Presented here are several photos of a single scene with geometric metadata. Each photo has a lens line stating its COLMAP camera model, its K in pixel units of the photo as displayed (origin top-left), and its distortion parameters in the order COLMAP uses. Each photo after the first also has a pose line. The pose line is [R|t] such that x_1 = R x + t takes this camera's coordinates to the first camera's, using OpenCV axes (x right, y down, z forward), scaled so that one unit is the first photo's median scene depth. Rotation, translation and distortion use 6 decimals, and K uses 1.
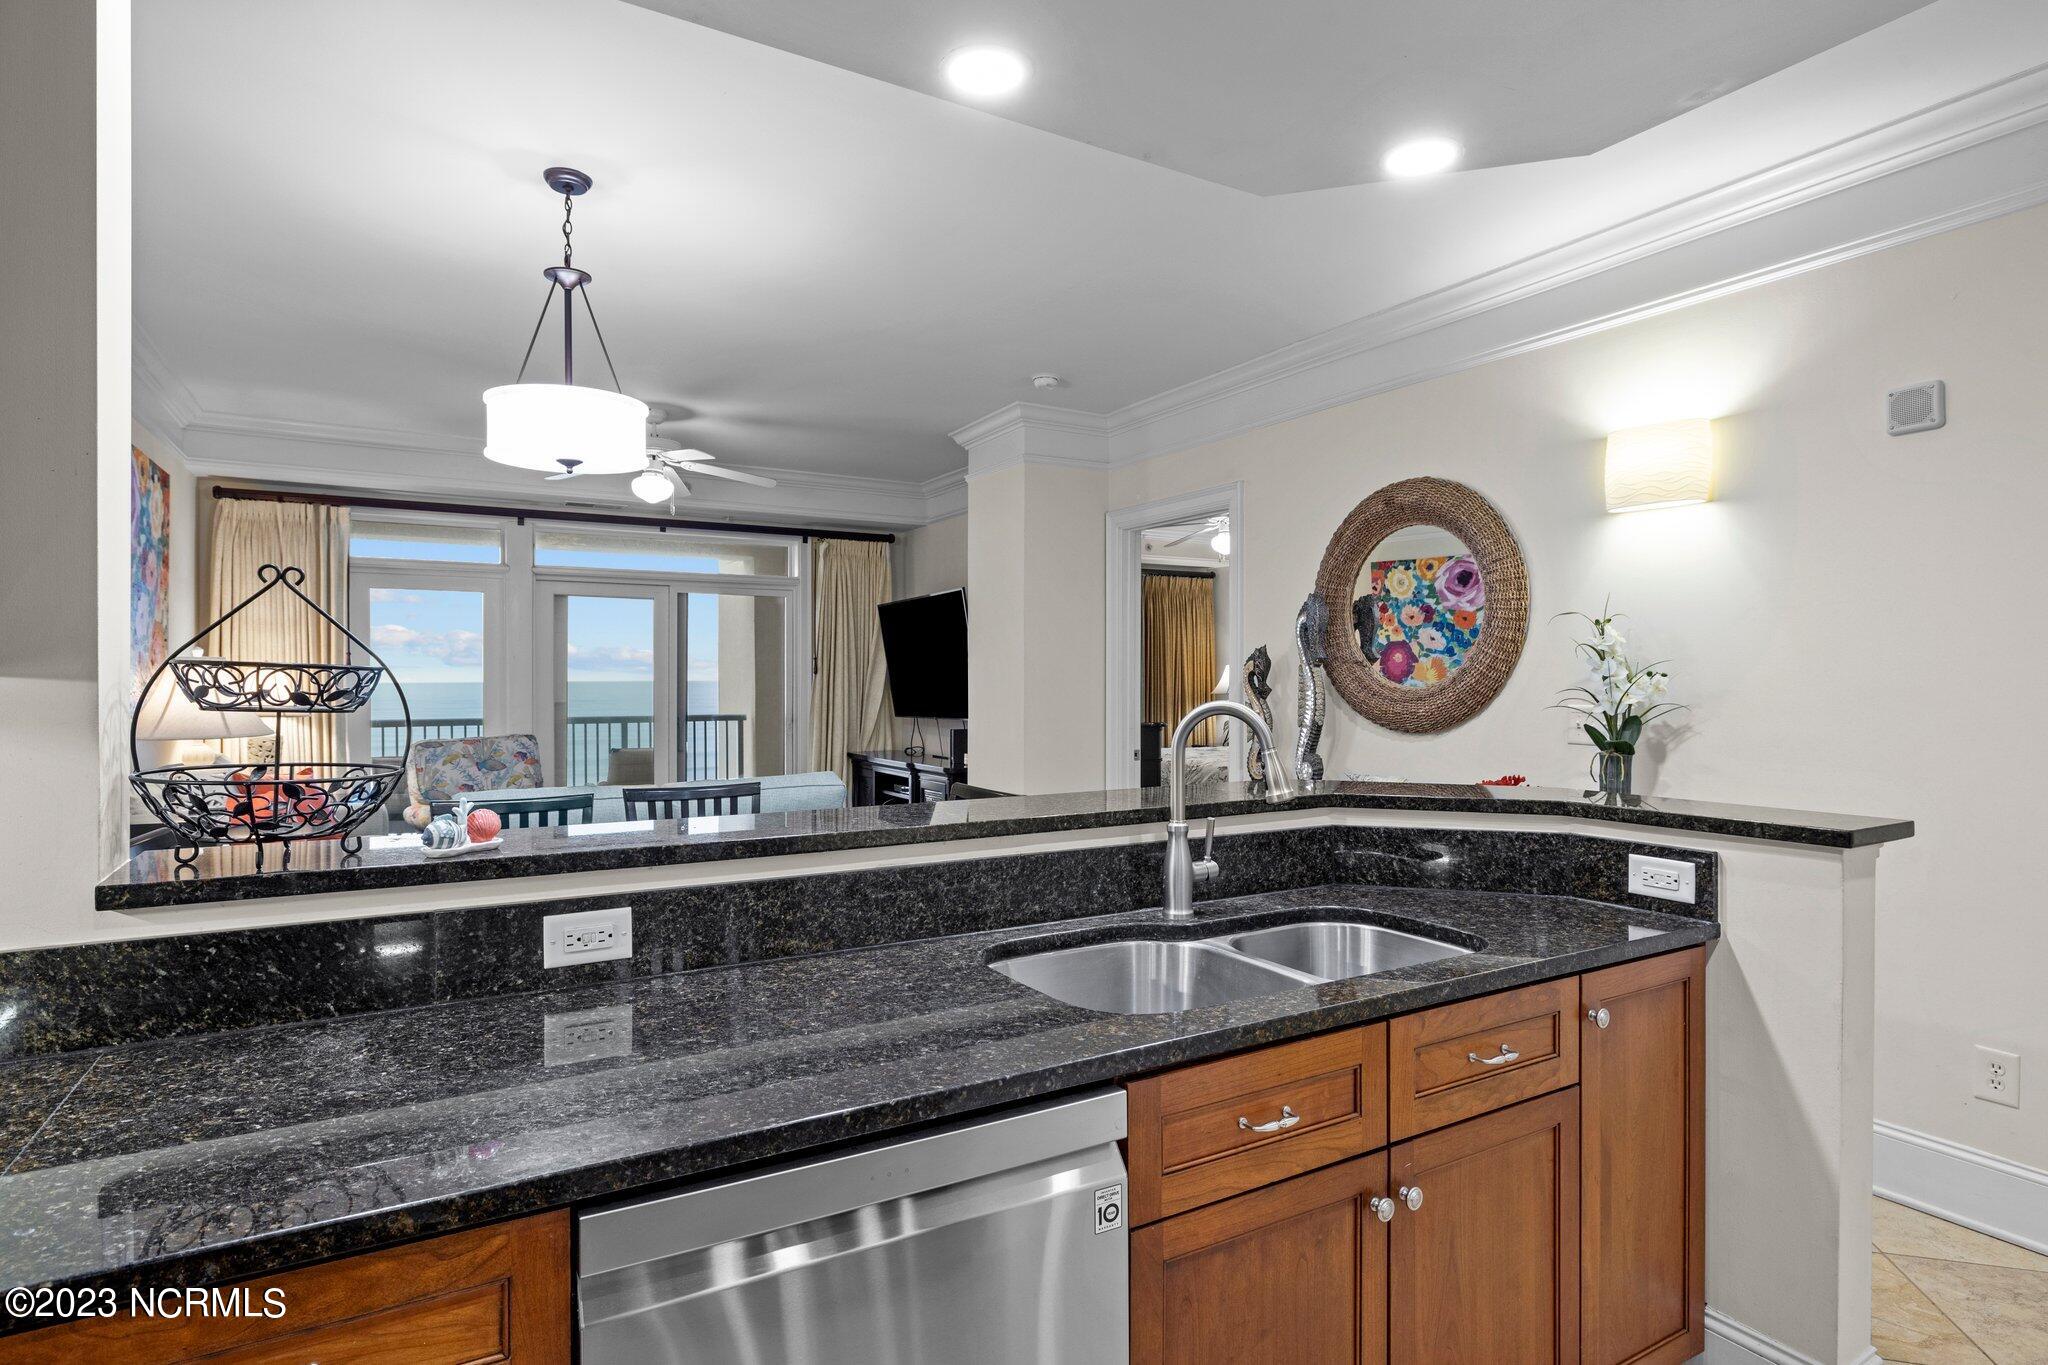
lens RADIAL K [[1062.7, 0, 1015.6], [0, 1062.7, 682.8], [0, 0, 1]] dist [-0.002108, 0.000231]
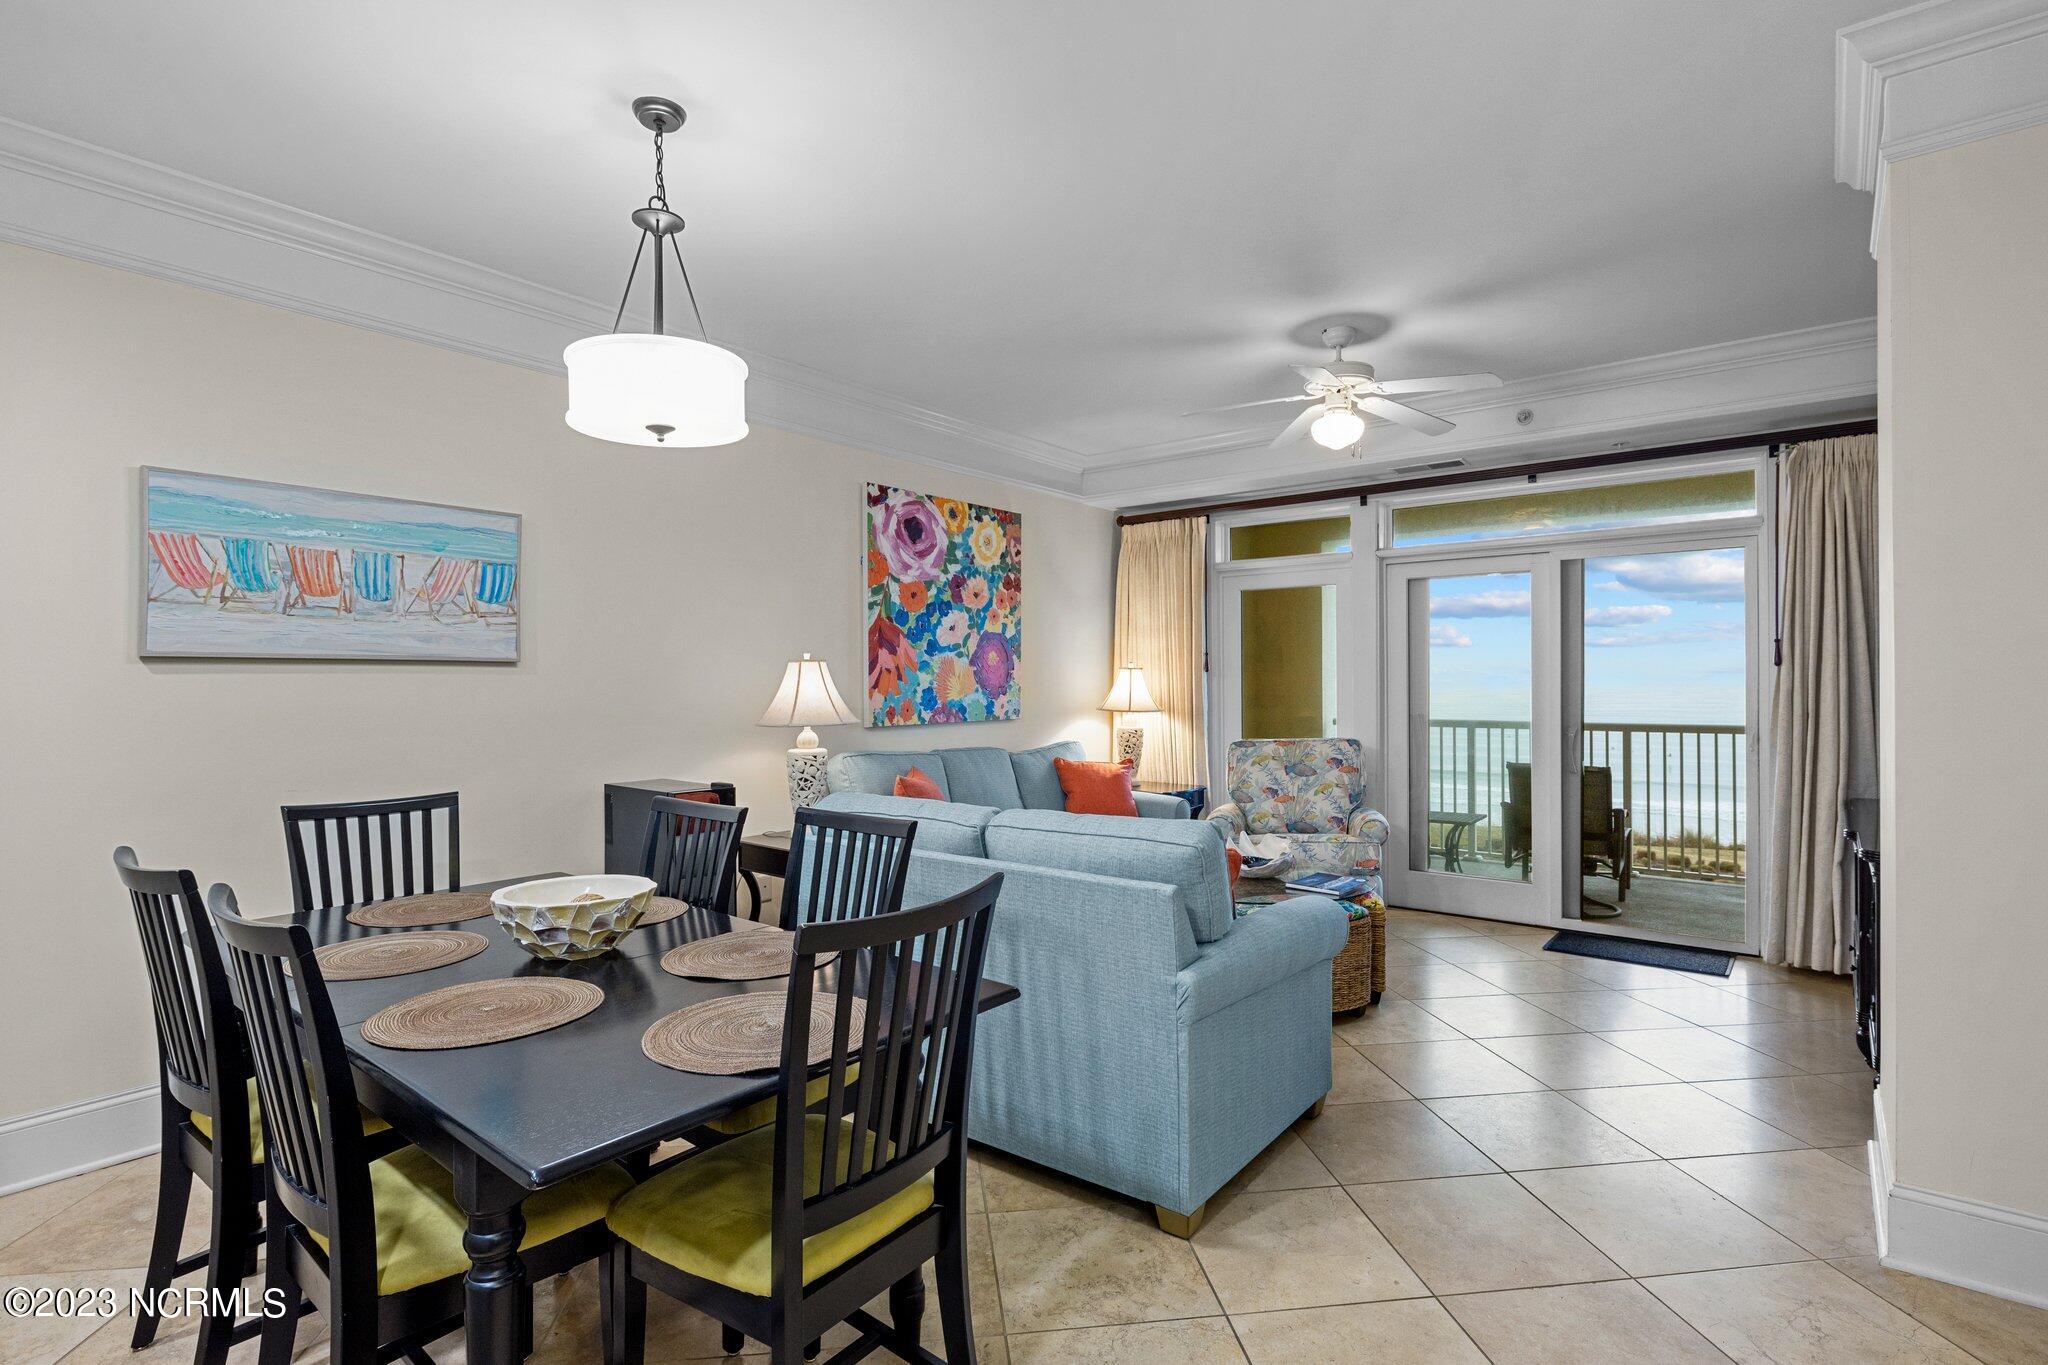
lens RADIAL K [[976.1, 0, 1023.1], [0, 976.1, 679.0], [0, 0, 1]] dist [-0.007589, 0.000336]
pose [[0.365097, -0.004766, -0.930957, 0.522288], [0.000731, 0.999988, -0.004833, 0.005399], [0.930969, 0.001084, 0.365096, 1.158523]]
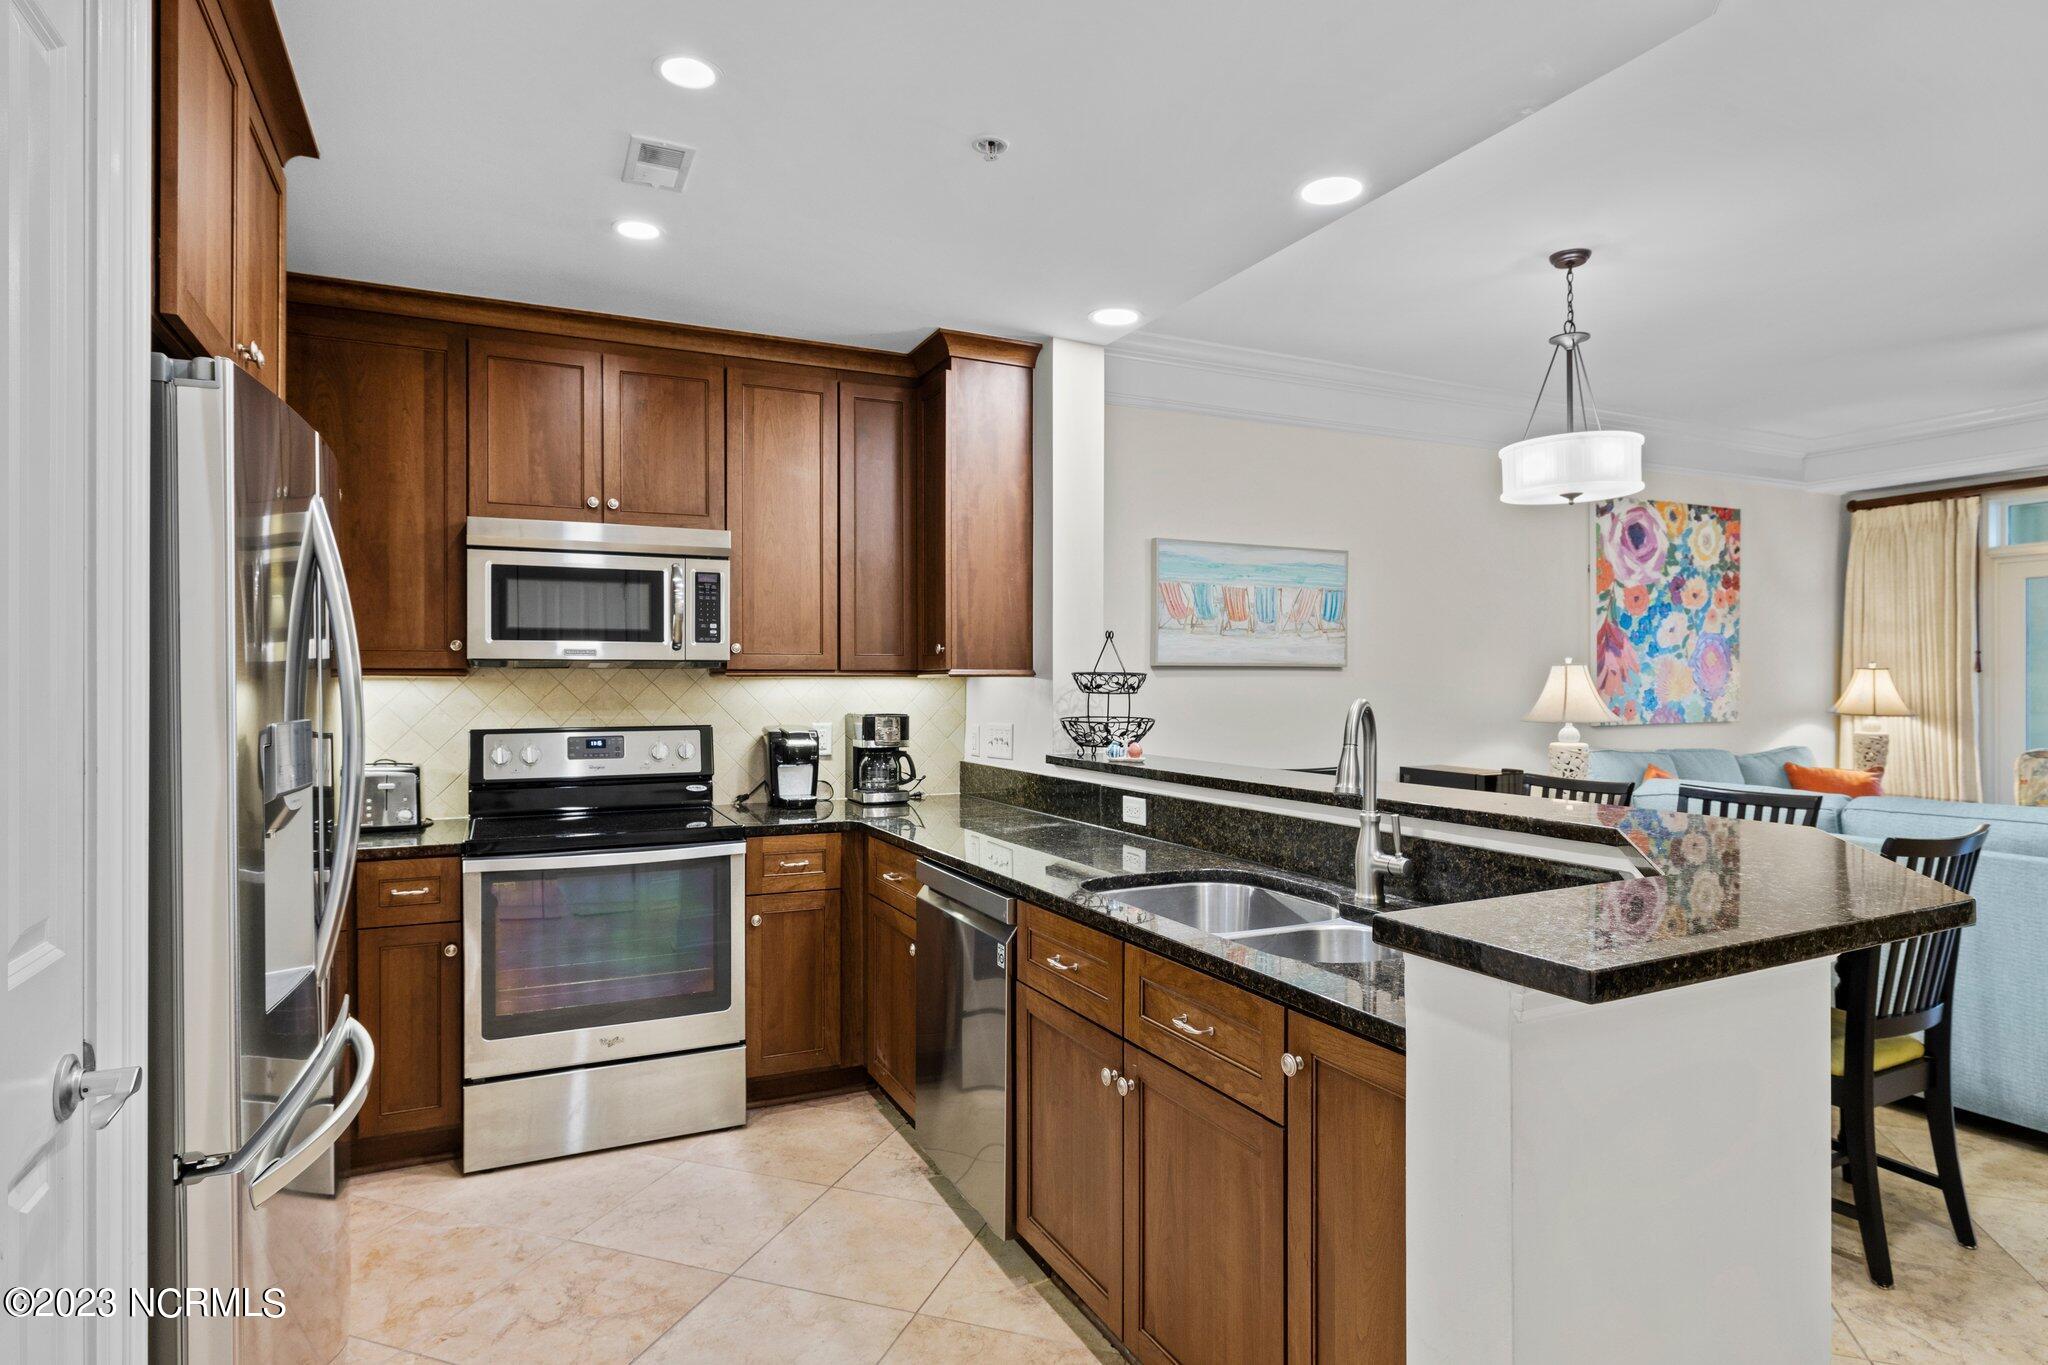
lens RADIAL K [[1100.8, 0, 1024.0], [0, 1100.8, 682.5], [0, 0, 1]] dist [-0.002195, 0.000702]
pose [[-0.077650, 0.001467, -0.996980, 0.993782], [-0.002651, 0.999995, 0.001678, -0.000105], [0.996977, 0.002773, -0.077646, 0.575224]]
